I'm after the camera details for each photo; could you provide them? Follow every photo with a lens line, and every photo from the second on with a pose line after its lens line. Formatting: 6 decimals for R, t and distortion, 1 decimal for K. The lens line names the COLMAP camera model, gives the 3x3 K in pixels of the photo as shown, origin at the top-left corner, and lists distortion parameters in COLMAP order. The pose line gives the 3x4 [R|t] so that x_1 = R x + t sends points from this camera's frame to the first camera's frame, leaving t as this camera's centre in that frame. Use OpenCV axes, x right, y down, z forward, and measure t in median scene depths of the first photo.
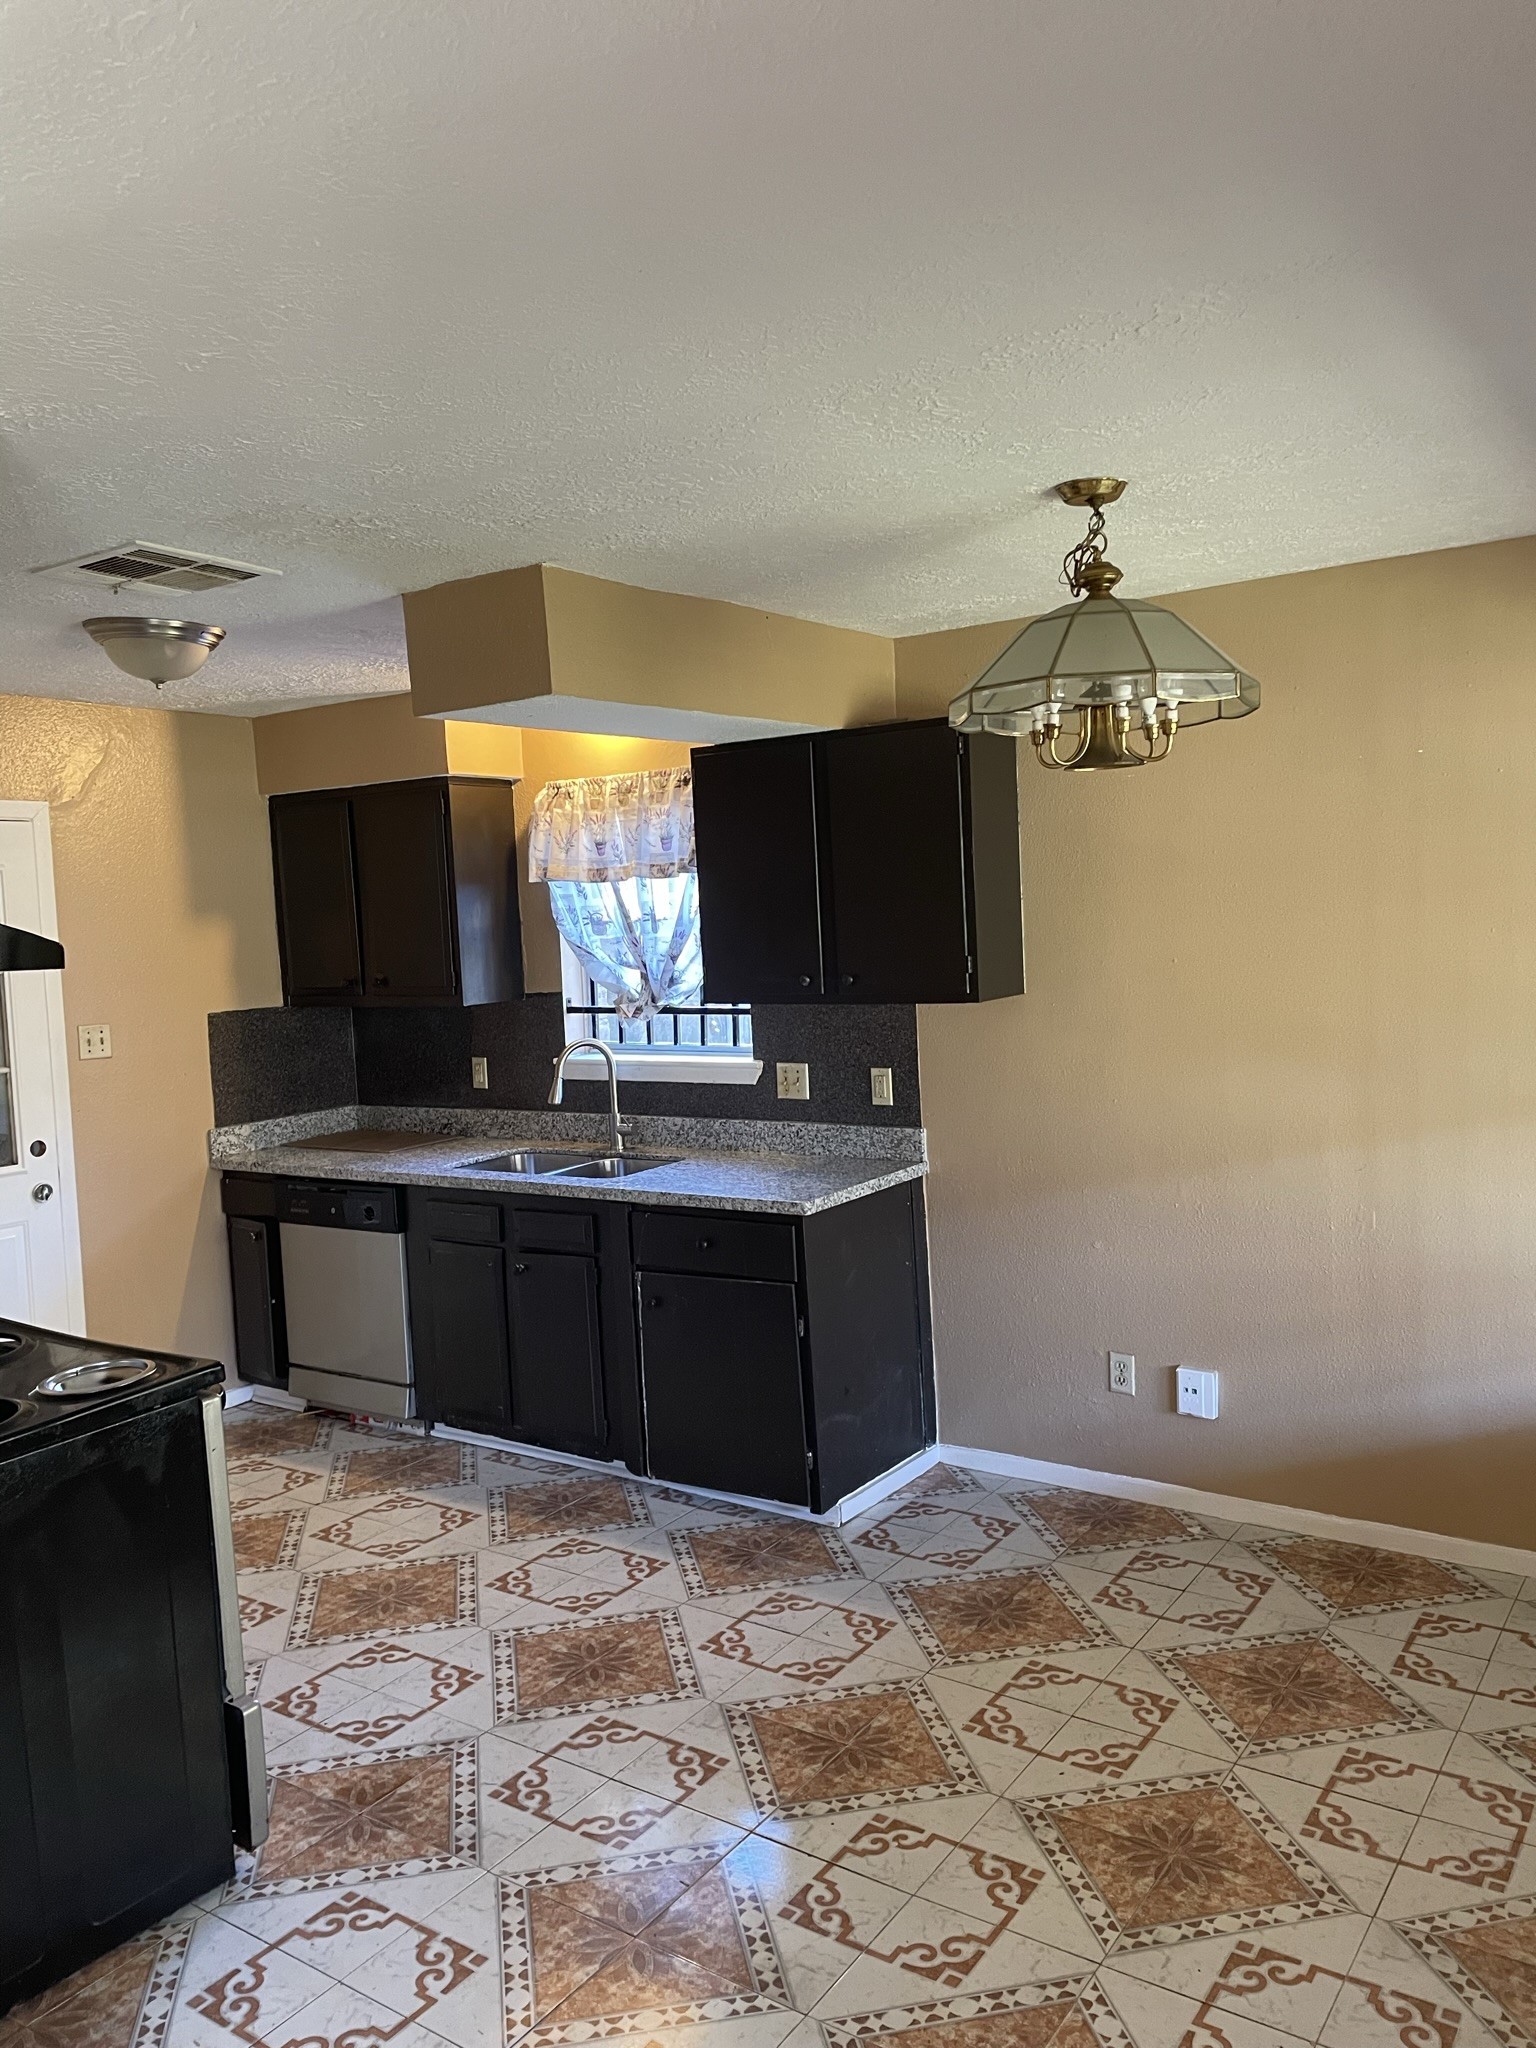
lens RADIAL K [[1541.8, 0, 758.1], [0, 1541.8, 1014.8], [0, 0, 1]] dist [0.088908, -0.117570]
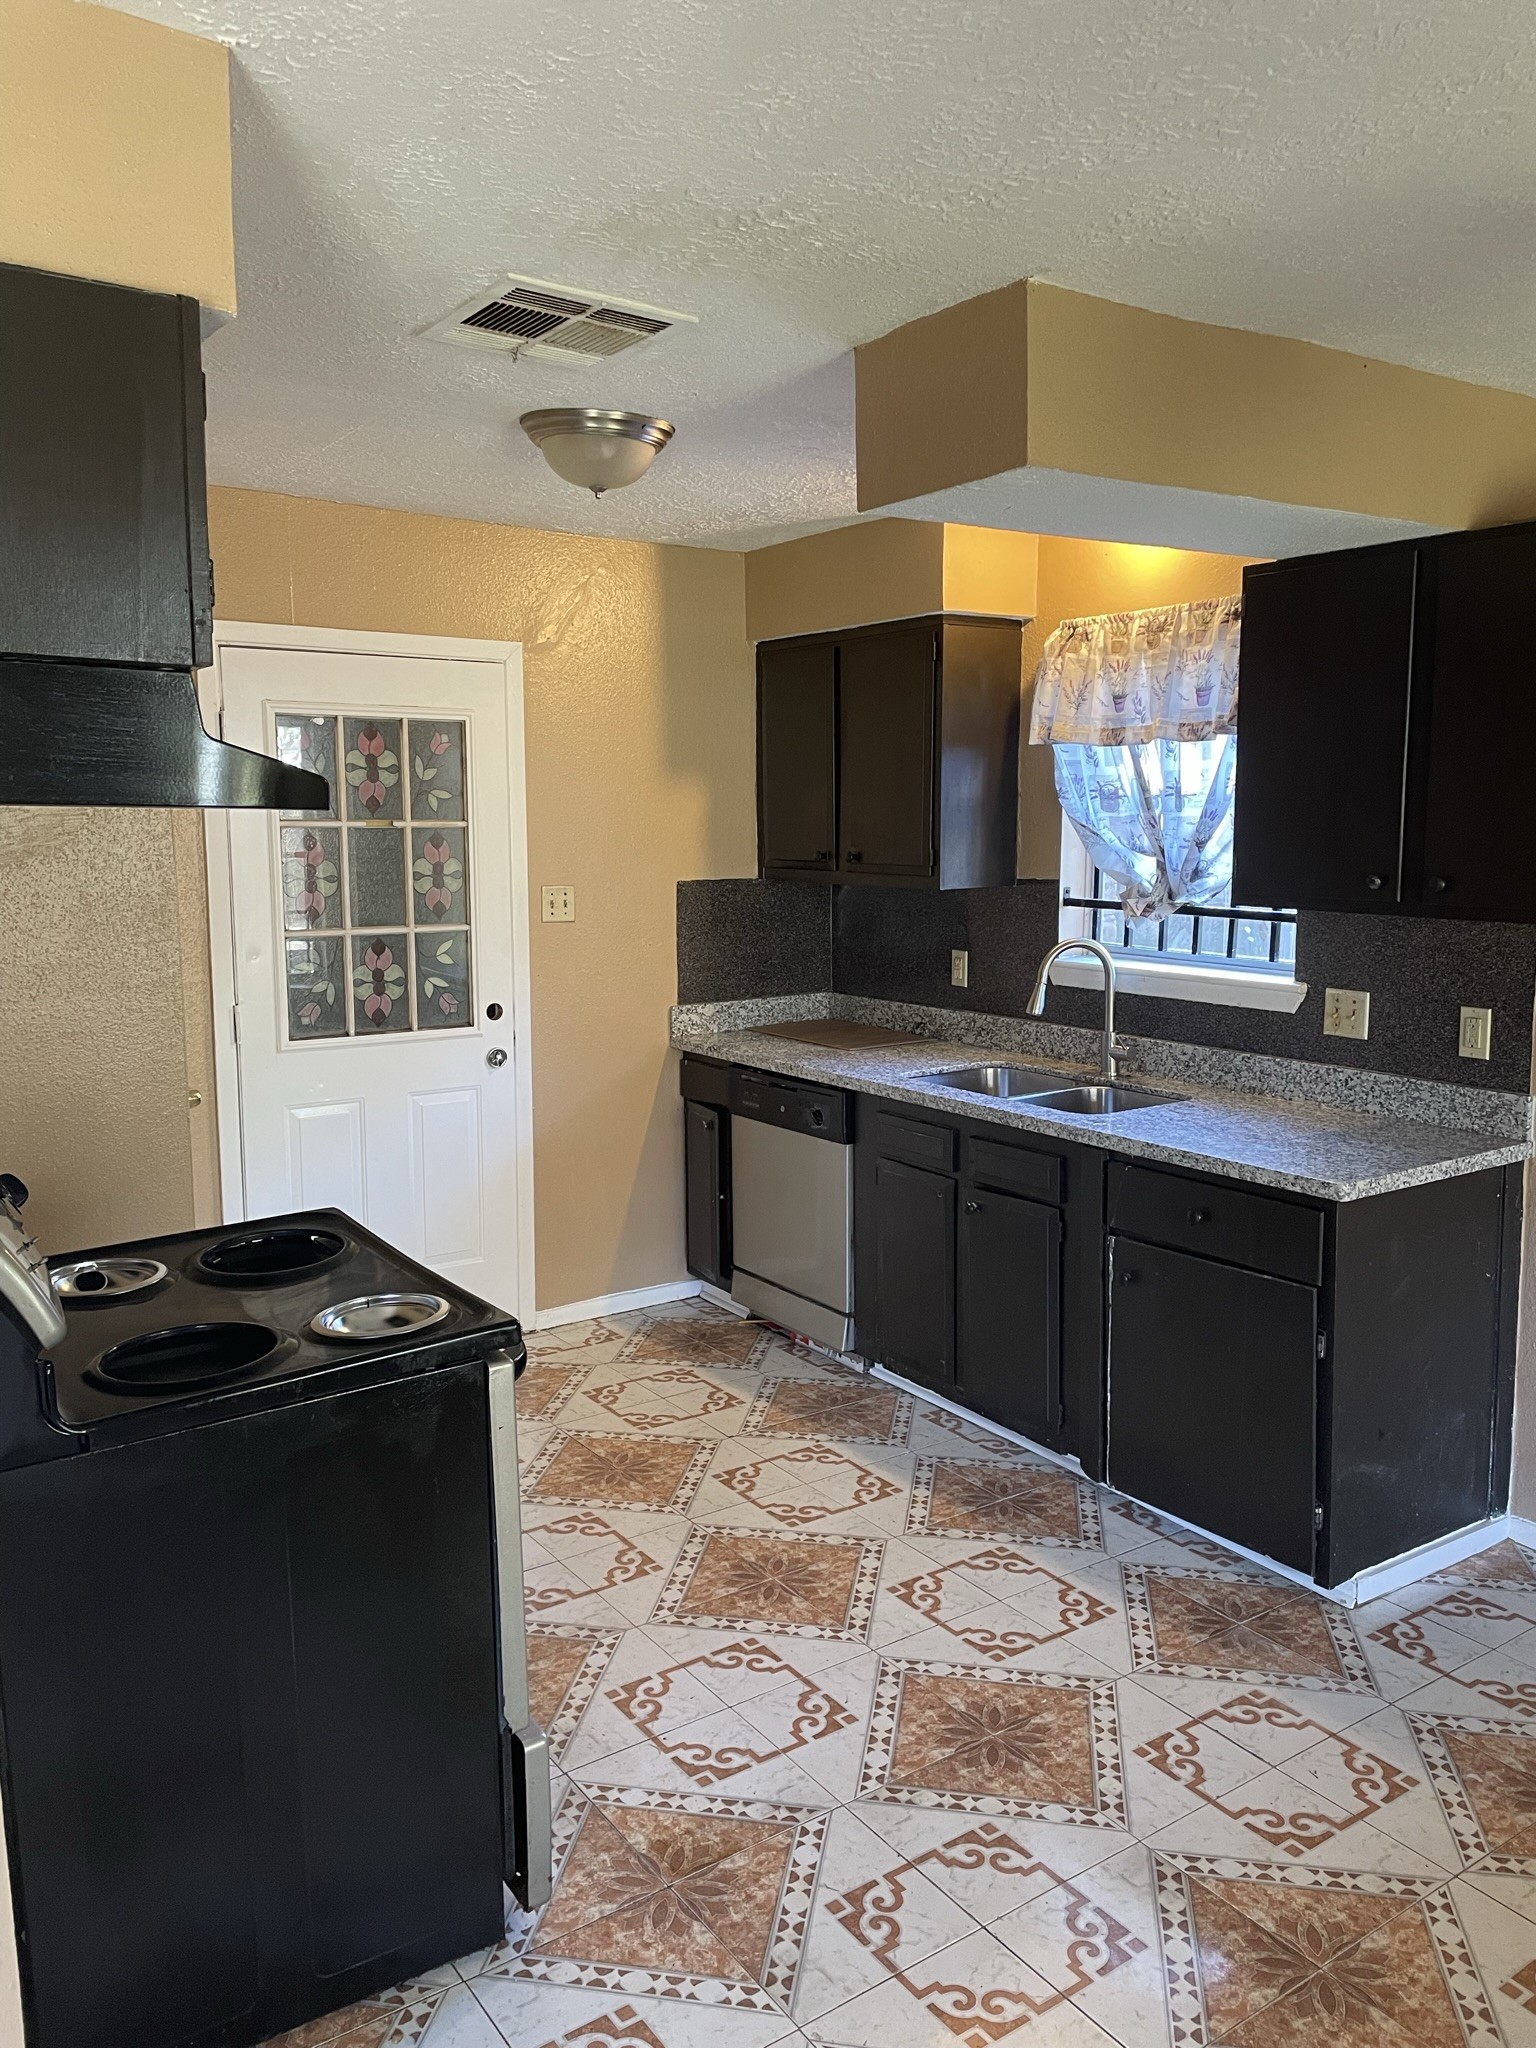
lens RADIAL K [[1541.8, 0, 758.1], [0, 1541.8, 1014.8], [0, 0, 1]] dist [0.088908, -0.117570]
pose [[0.934691, 0.089354, -0.344048, 0.015630], [-0.063201, 0.994243, 0.086520, -0.004651], [0.349799, -0.059125, 0.934957, 0.176470]]
